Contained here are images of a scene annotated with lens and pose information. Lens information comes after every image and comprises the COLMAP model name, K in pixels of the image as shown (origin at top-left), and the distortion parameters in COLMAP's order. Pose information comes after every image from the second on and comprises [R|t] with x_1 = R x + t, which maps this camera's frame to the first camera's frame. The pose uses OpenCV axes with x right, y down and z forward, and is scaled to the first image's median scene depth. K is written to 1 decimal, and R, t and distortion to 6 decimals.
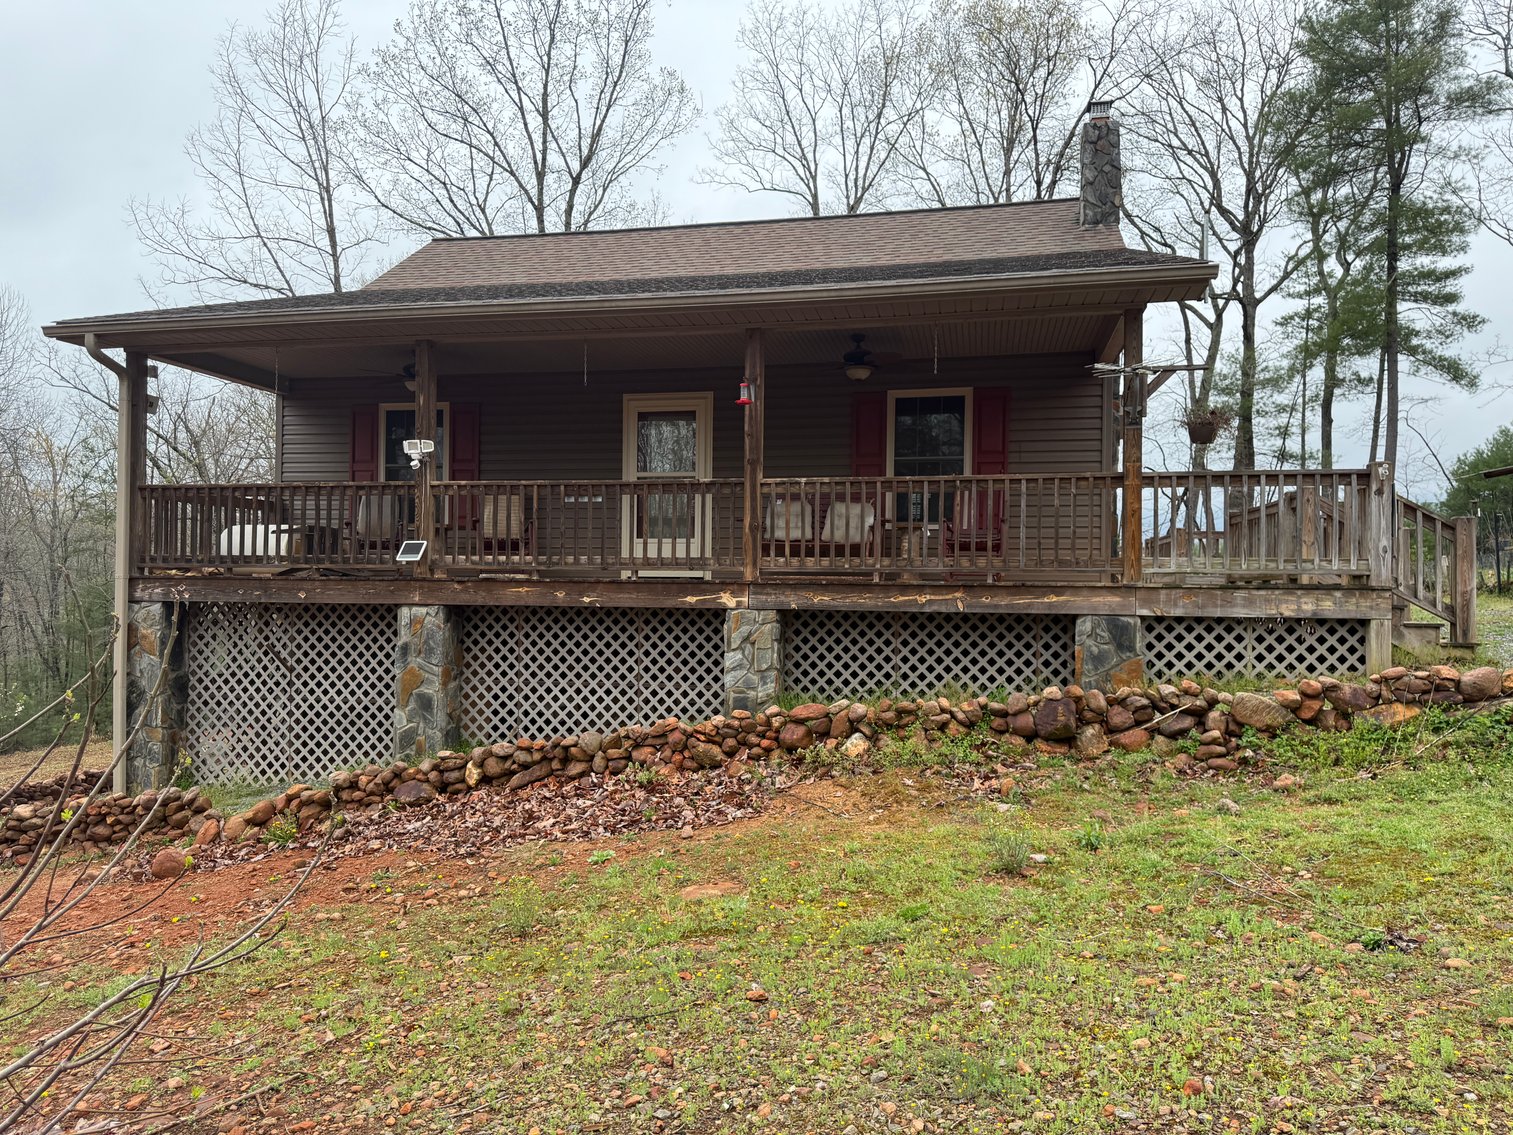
lens RADIAL K [[1059.6, 0, 743.0], [0, 1059.6, 564.9], [0, 0, 1]] dist [0.081576, -0.117032]
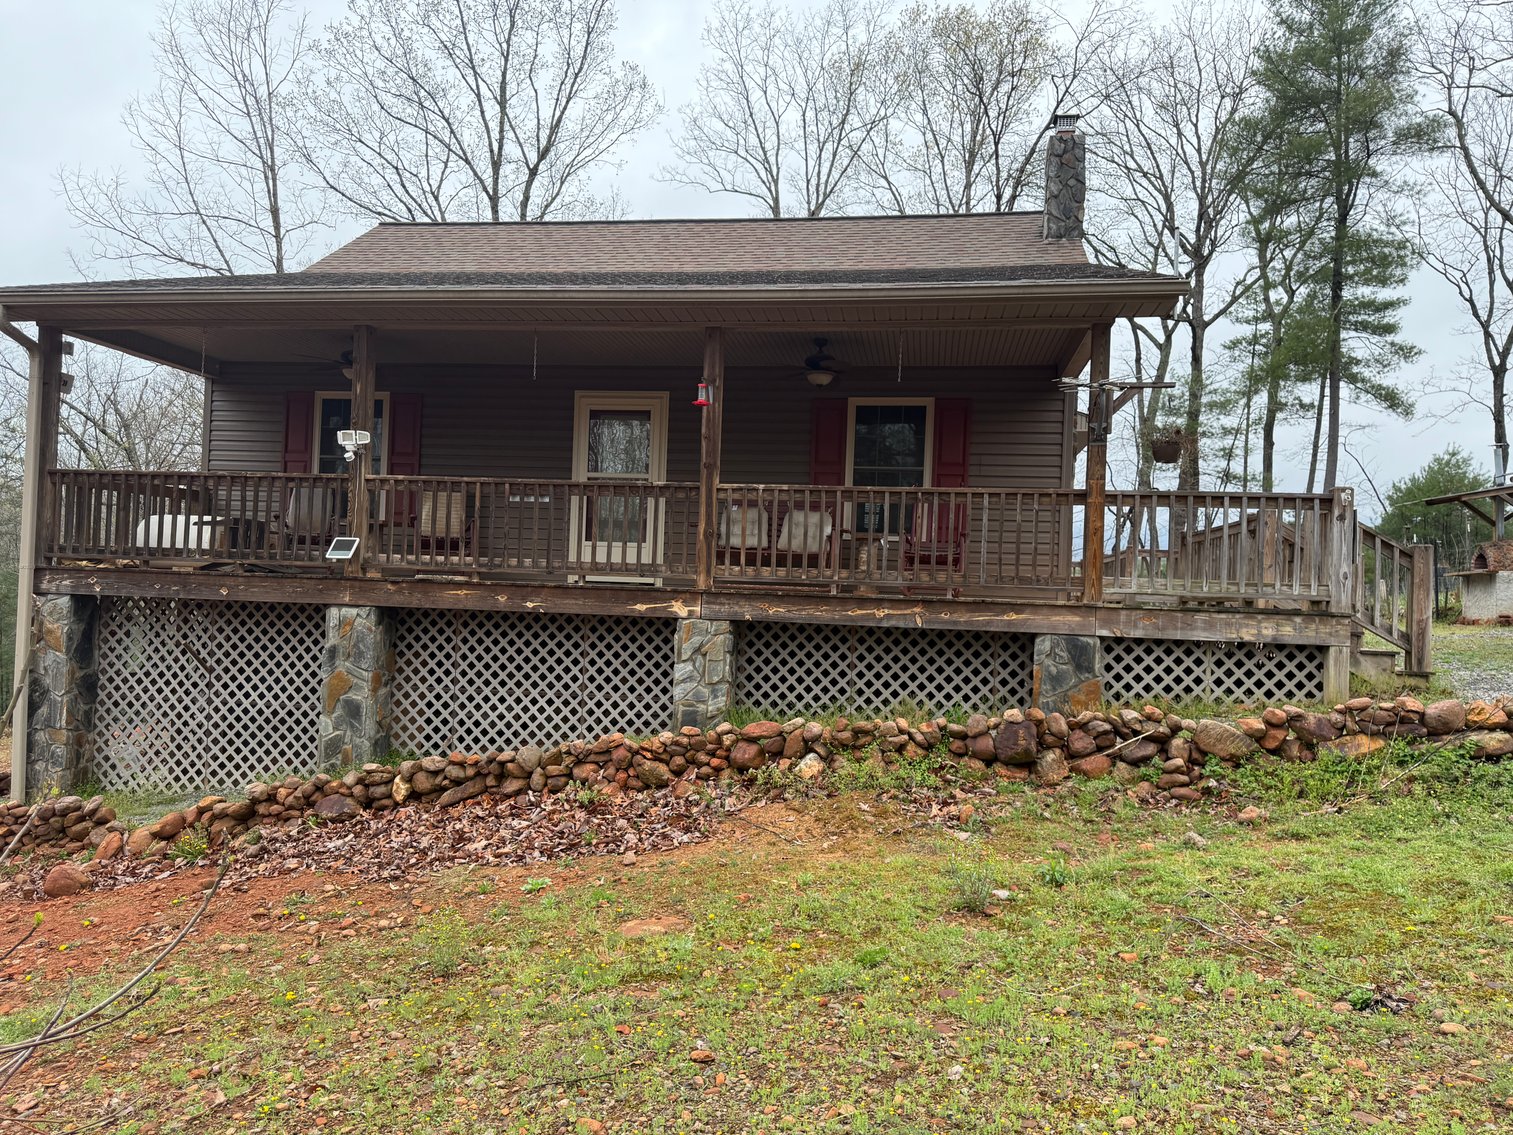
lens RADIAL K [[1057.6, 0, 756.5], [0, 1057.6, 567.5], [0, 0, 1]] dist [0.074954, -0.117257]
pose [[0.997813, 0.027482, 0.060111, -0.002919], [-0.027441, 0.999622, -0.001509, -0.004566], [-0.060130, -0.000144, 0.998191, 0.038877]]
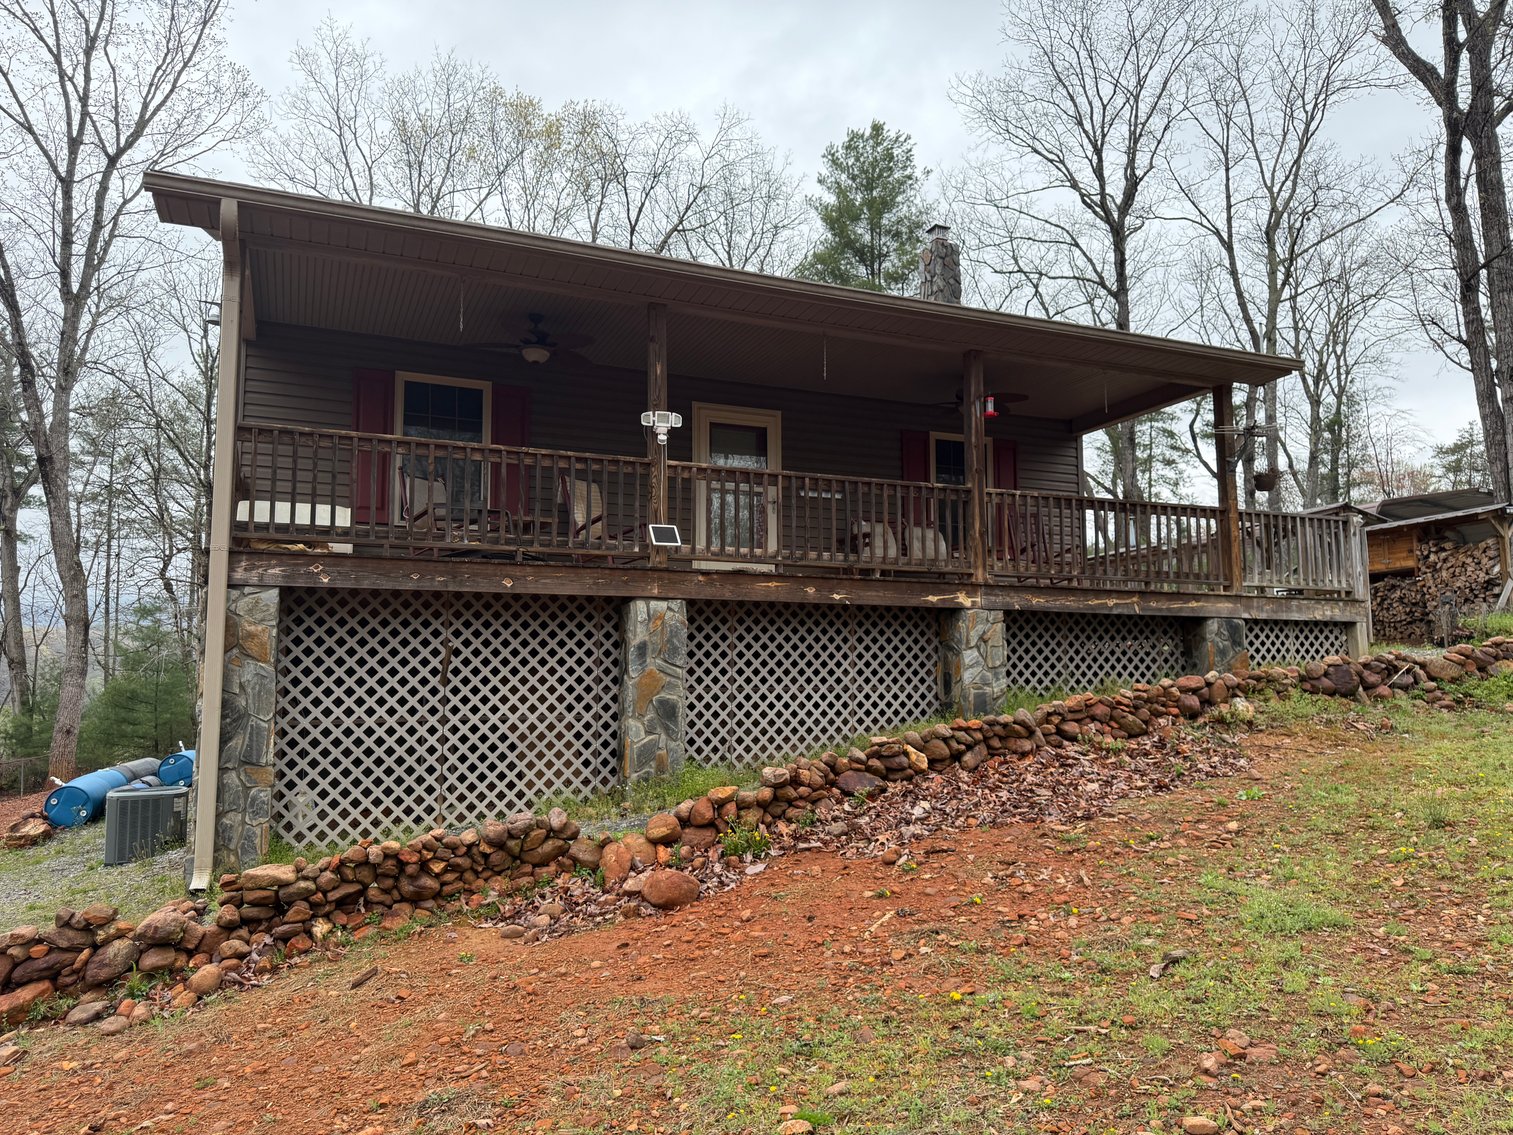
lens RADIAL K [[1057.6, 0, 756.5], [0, 1057.6, 567.5], [0, 0, 1]] dist [0.074954, -0.117257]
pose [[0.815128, 0.054283, 0.576732, -0.723800], [-0.002228, 0.995886, -0.090586, 0.088696], [-0.579276, 0.072554, 0.811896, 0.245882]]
